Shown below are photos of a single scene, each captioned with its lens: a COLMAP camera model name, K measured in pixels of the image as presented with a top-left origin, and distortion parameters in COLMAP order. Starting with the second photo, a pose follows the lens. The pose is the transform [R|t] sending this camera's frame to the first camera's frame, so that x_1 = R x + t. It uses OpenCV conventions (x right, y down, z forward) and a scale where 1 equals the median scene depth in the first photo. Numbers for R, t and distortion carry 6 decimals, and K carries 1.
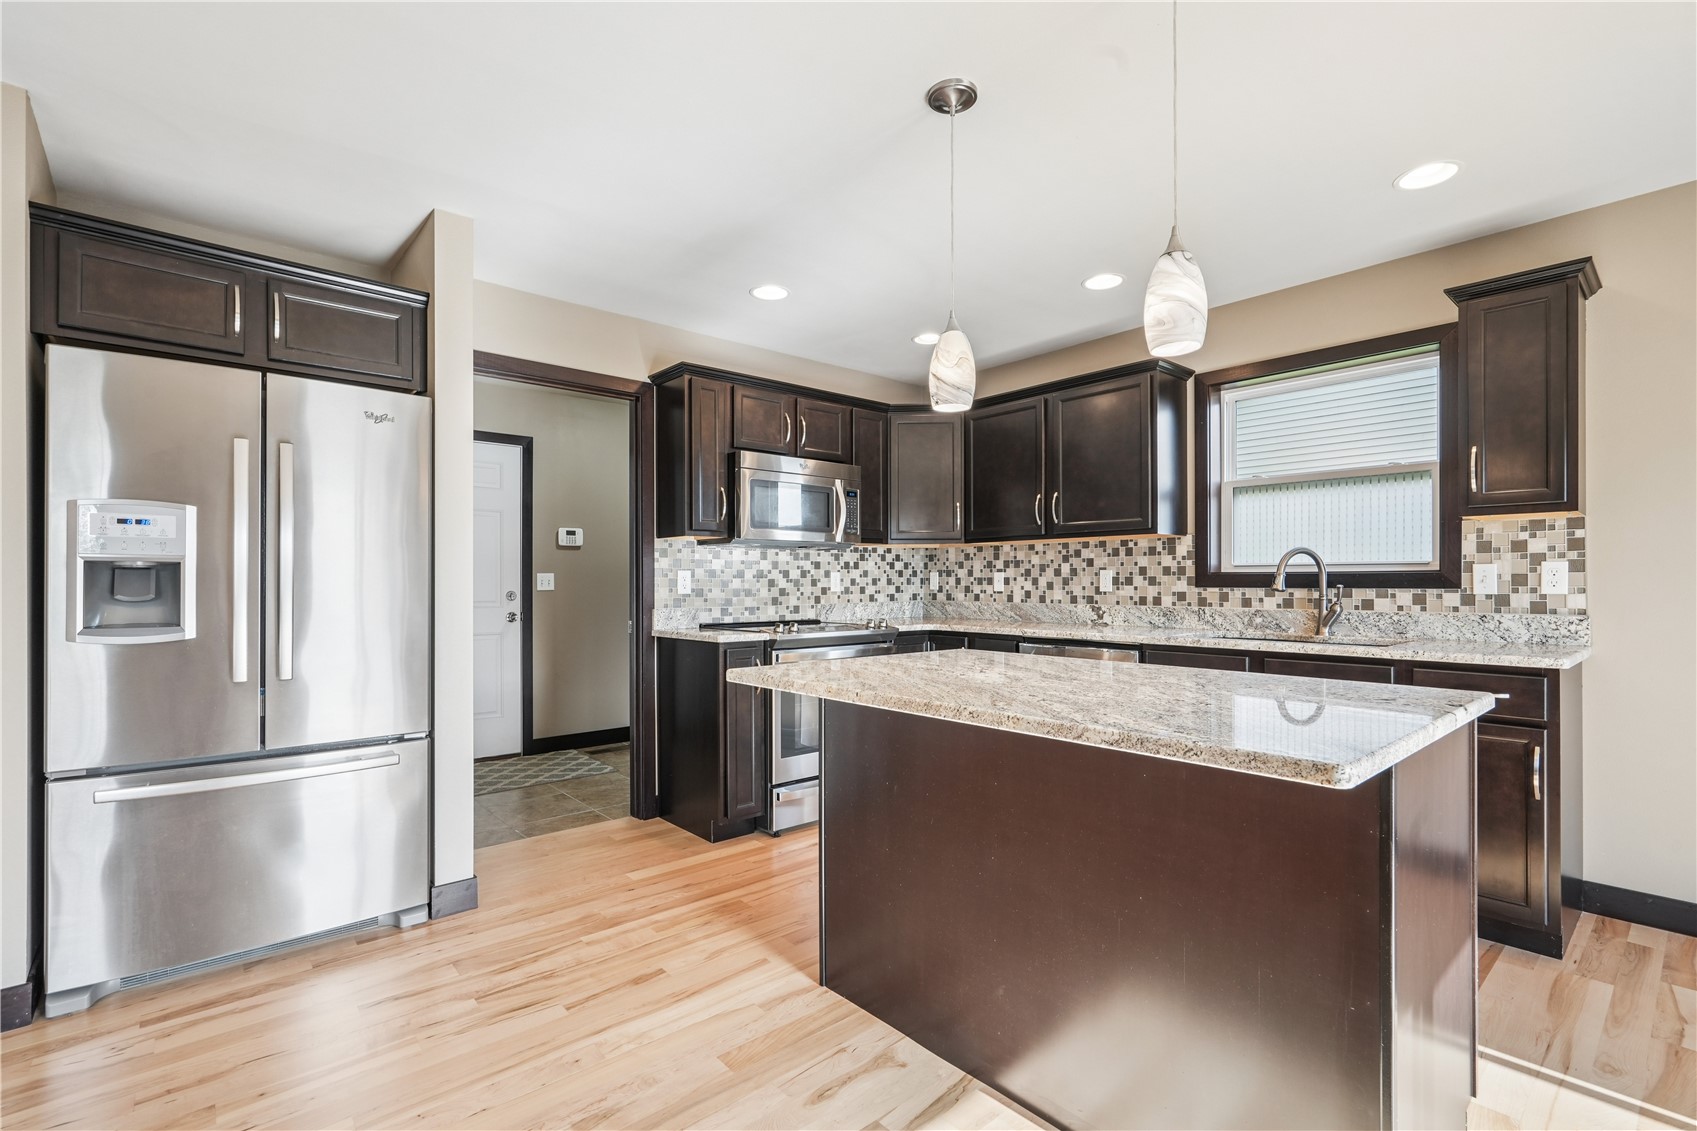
lens RADIAL K [[760.9, 0, 852.3], [0, 760.9, 578.3], [0, 0, 1]] dist [0.000388, 0.000776]
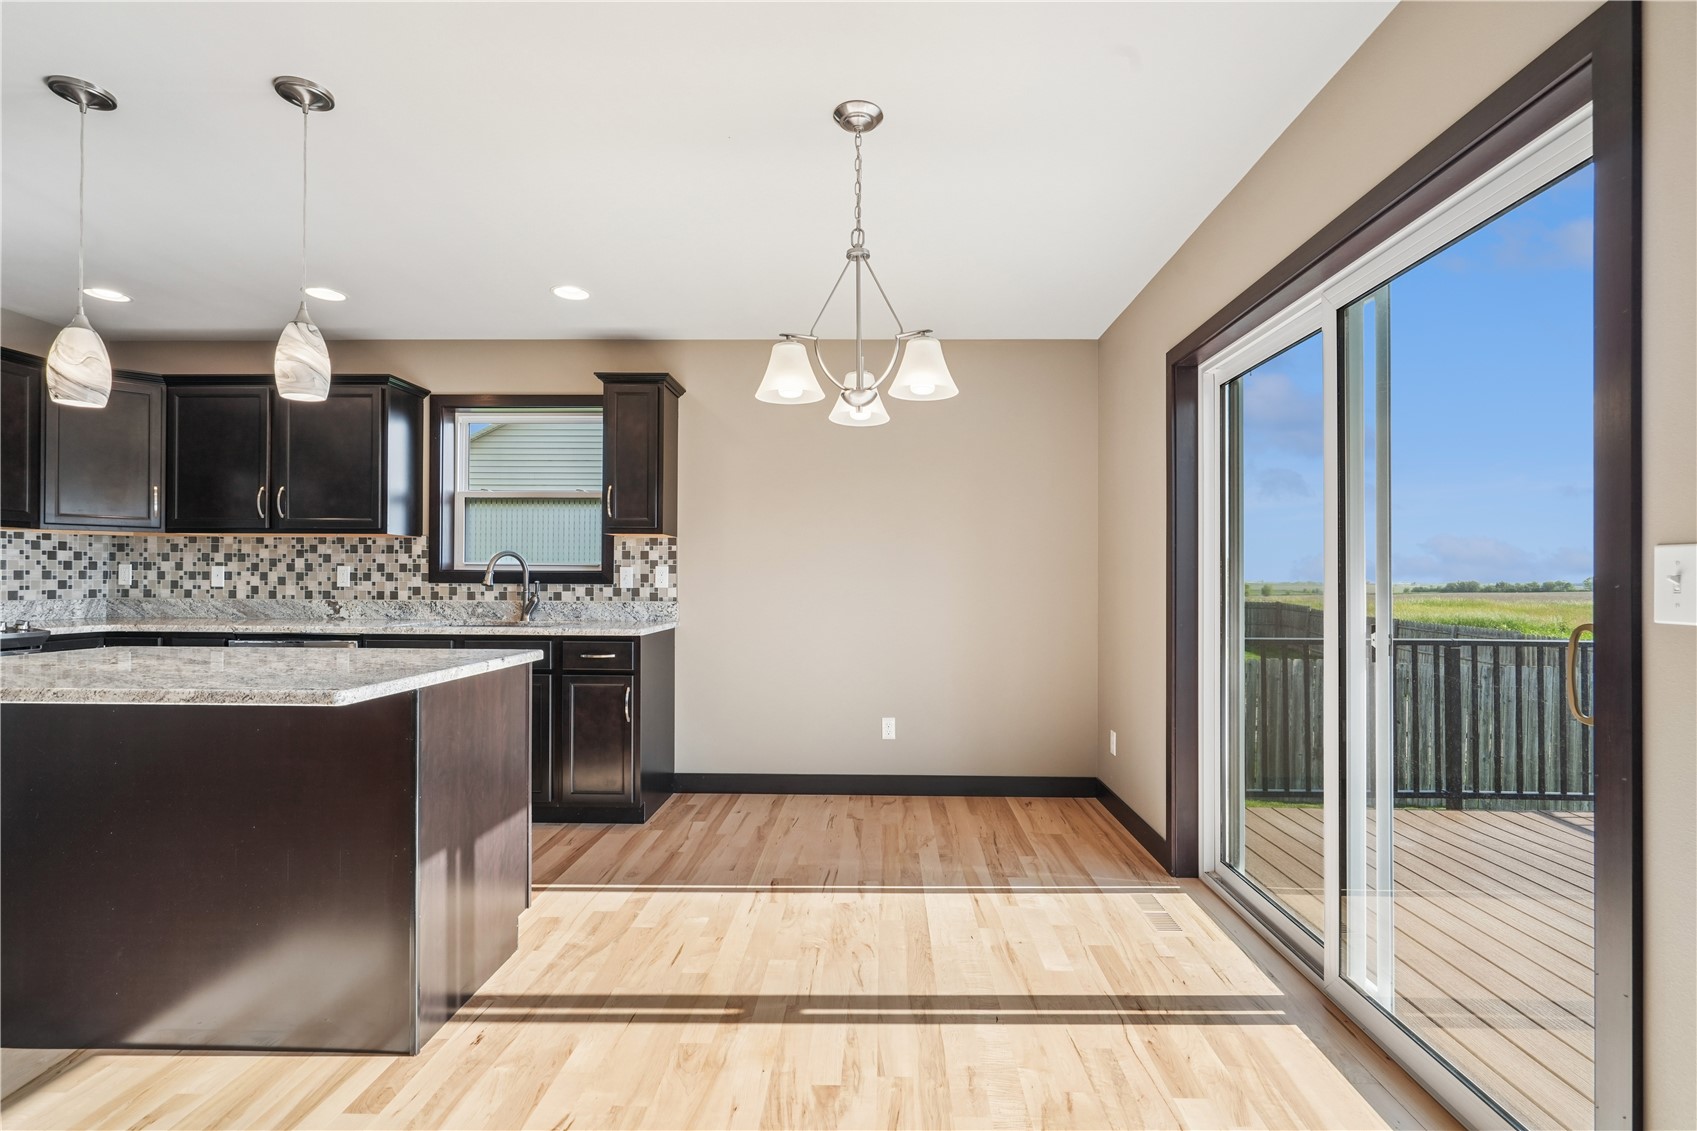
lens RADIAL K [[771.4, 0, 857.4], [0, 771.4, 575.9], [0, 0, 1]] dist [0.001123, 0.000837]
pose [[0.683386, 0.008583, 0.730007, 0.045948], [-0.010671, 0.999942, -0.001768, -0.002965], [-0.729979, -0.006582, 0.683438, -0.228988]]
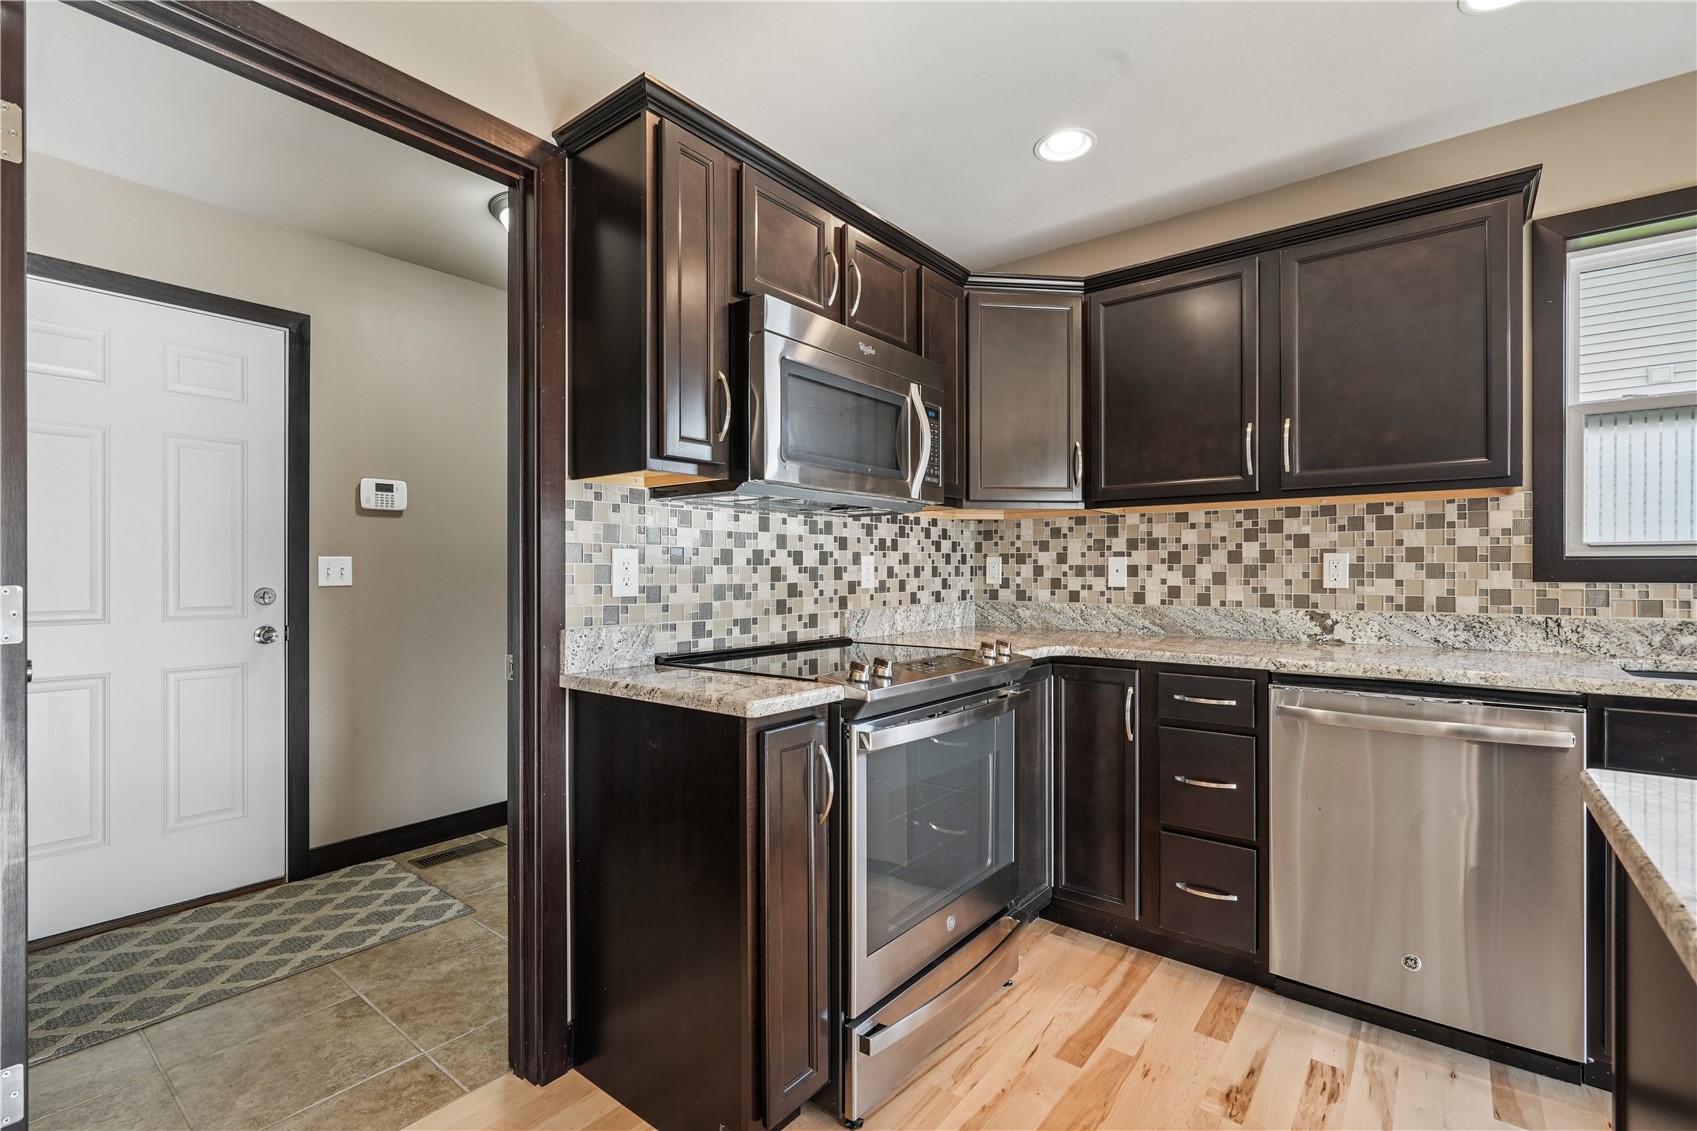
lens RADIAL K [[759.5, 0, 851.5], [0, 759.5, 568.3], [0, 0, 1]] dist [-0.000188, 0.000714]
pose [[0.983714, 0.001546, 0.179733, -0.160760], [-0.001639, 0.999999, 0.000370, 0.001944], [-0.179732, -0.000658, 0.983715, 0.478627]]
